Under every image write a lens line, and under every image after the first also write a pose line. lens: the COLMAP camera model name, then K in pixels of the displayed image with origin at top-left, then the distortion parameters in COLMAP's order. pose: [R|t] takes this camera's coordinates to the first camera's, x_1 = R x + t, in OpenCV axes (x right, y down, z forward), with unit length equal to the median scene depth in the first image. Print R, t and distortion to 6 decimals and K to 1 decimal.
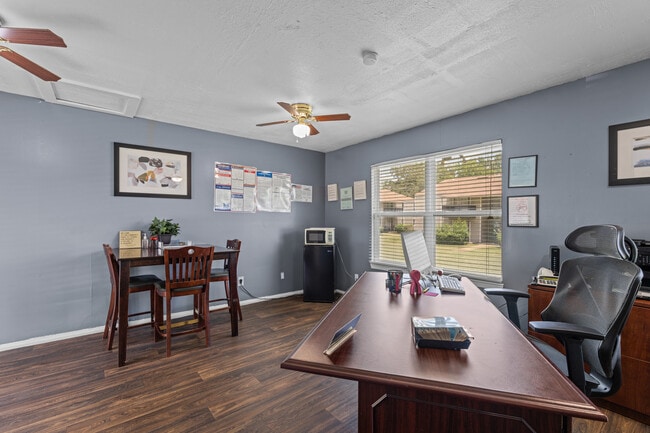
lens RADIAL K [[291.2, 0, 324.9], [0, 291.2, 218.5], [0, 0, 1]] dist [-0.000138, -0.000644]
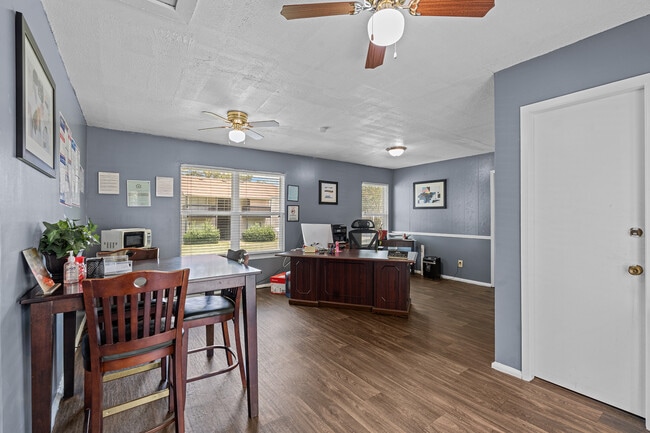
lens RADIAL K [[291.2, 0, 324.9], [0, 291.2, 216.1], [0, 0, 1]] dist [-0.000138, -0.000644]
pose [[0.035850, -0.004785, 0.999346, -1.279252], [-0.006049, 0.999969, 0.005005, -0.016067], [-0.999339, -0.006225, 0.035820, 0.698876]]
